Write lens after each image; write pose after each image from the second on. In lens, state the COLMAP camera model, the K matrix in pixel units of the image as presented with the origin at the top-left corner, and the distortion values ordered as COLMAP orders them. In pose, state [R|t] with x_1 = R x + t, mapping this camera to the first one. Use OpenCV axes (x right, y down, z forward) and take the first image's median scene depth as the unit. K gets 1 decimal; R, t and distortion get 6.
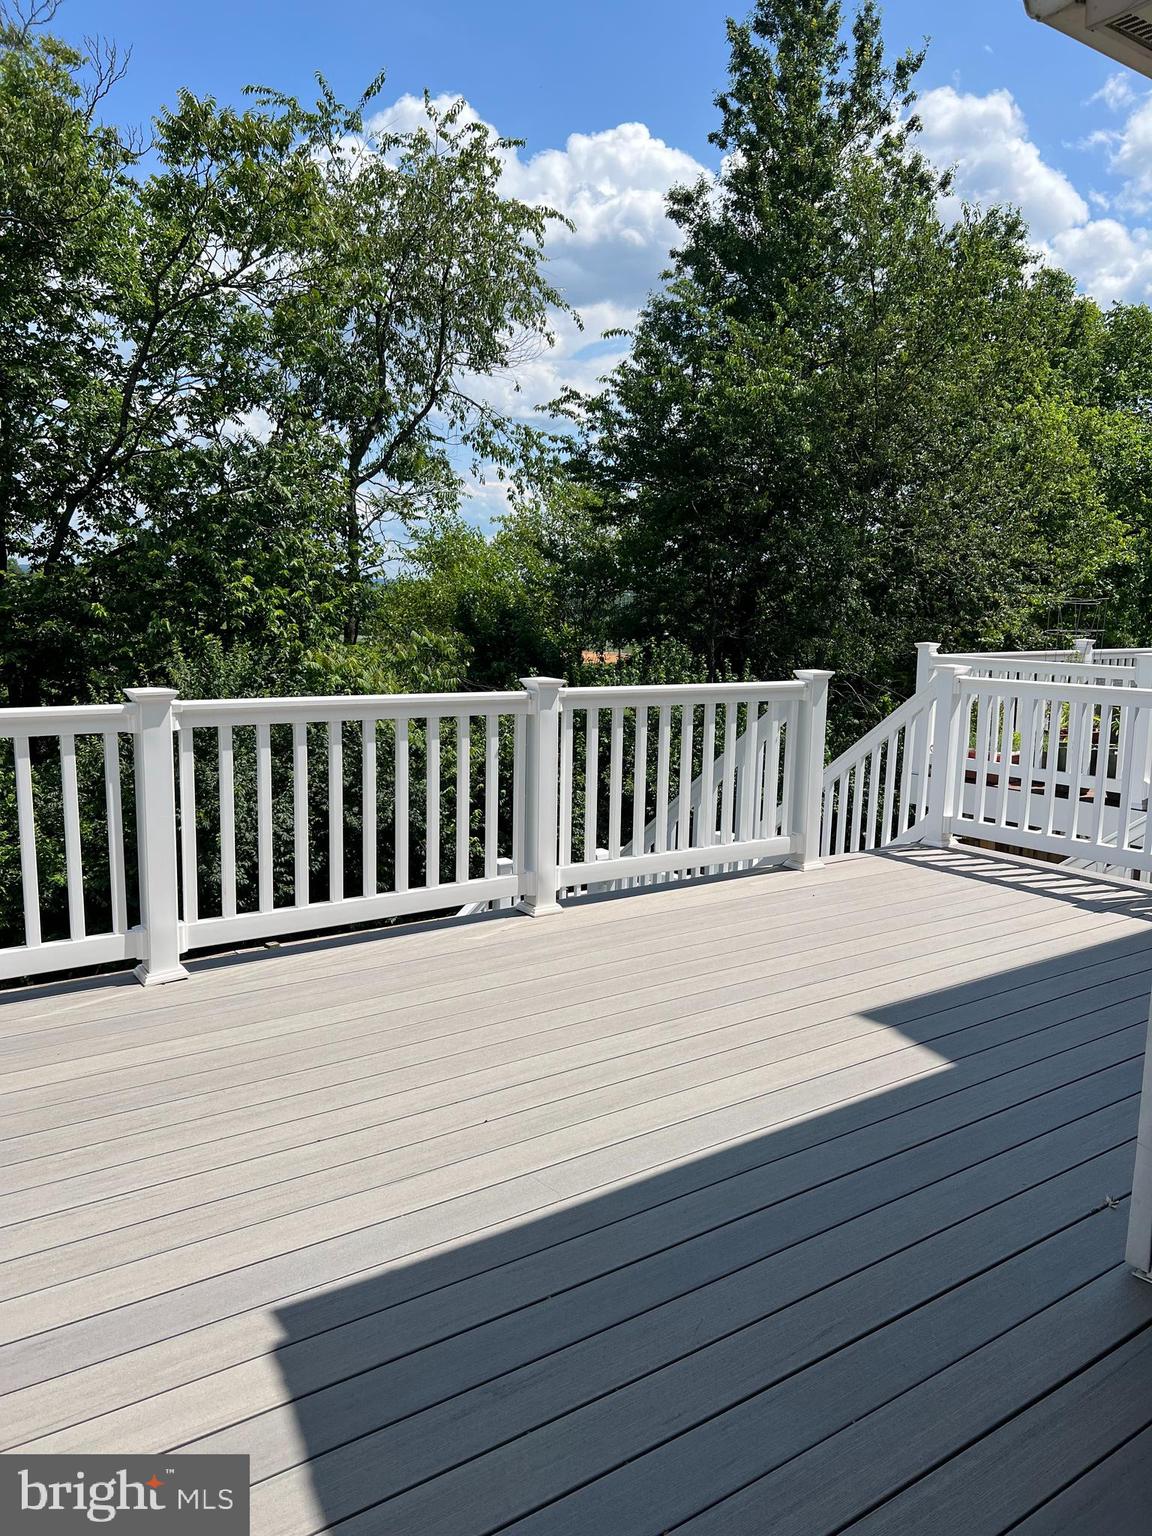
lens RADIAL K [[1151.5, 0, 578.3], [0, 1151.5, 756.5], [0, 0, 1]] dist [0.044358, -0.044678]
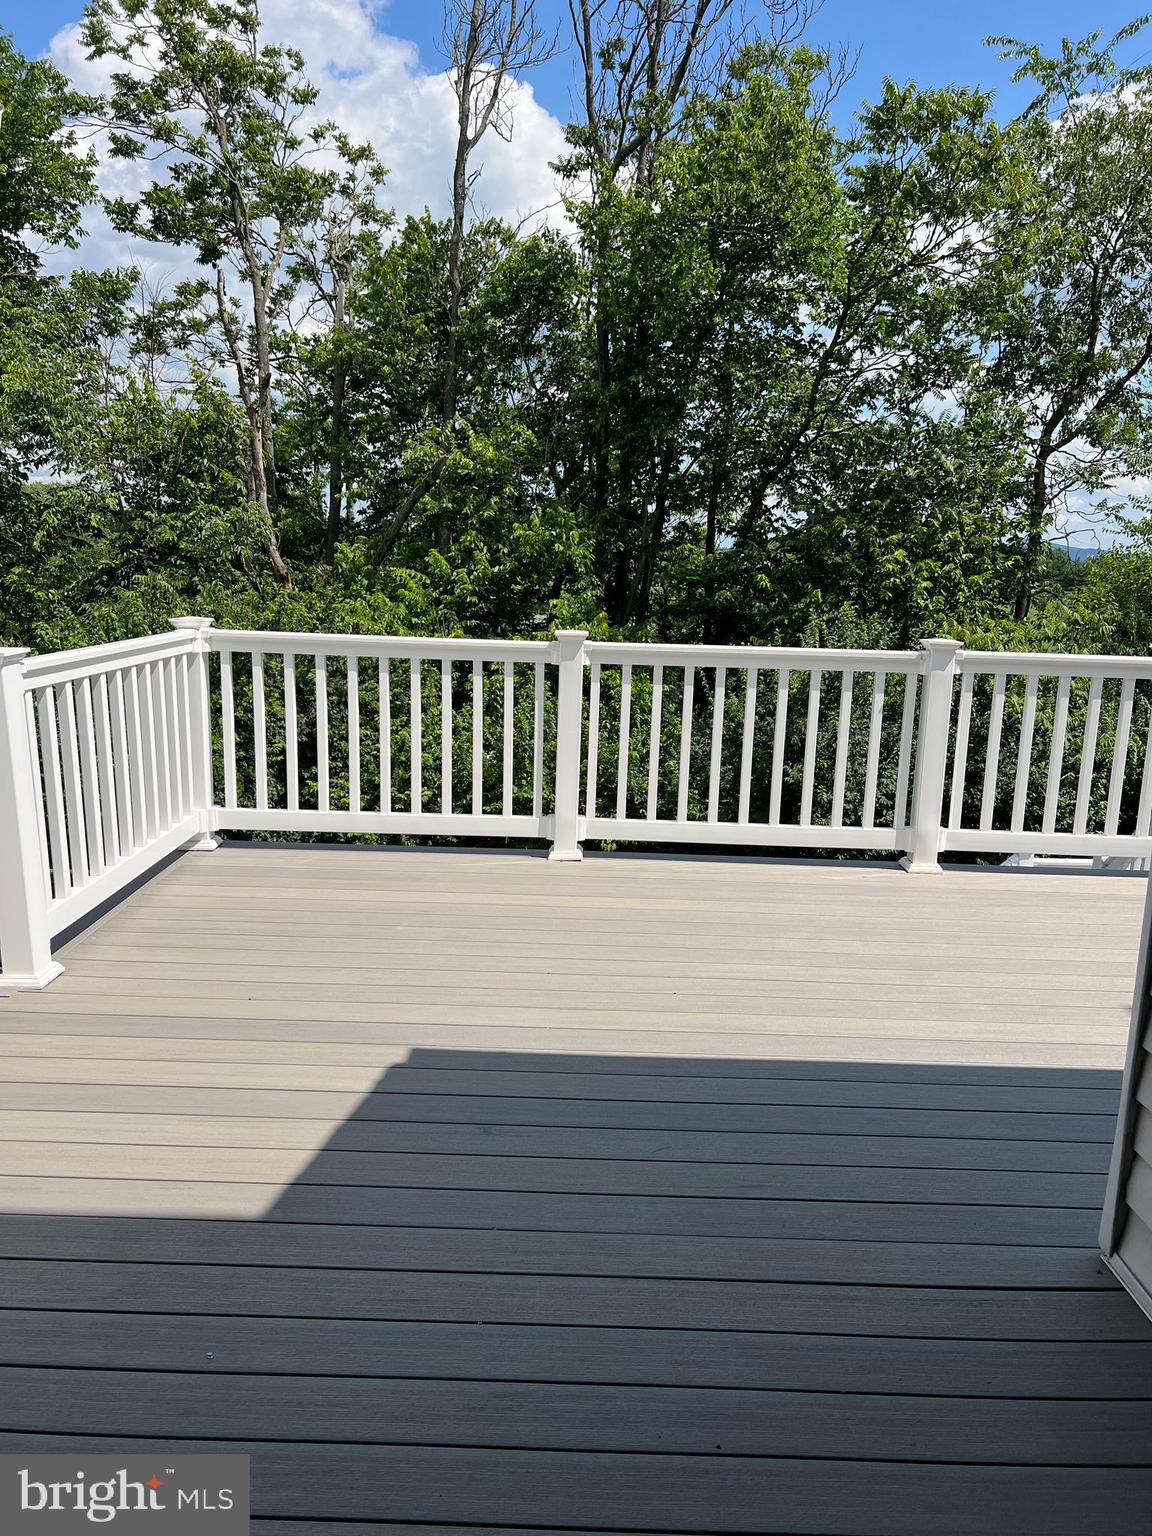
lens RADIAL K [[1151.5, 0, 566.1], [0, 1151.5, 770.6], [0, 0, 1]] dist [0.044358, -0.044678]
pose [[0.800593, 0.115379, -0.587996, 0.111804], [-0.097475, 0.993293, 0.062189, 0.005216], [0.591227, 0.007527, 0.806470, -0.005689]]
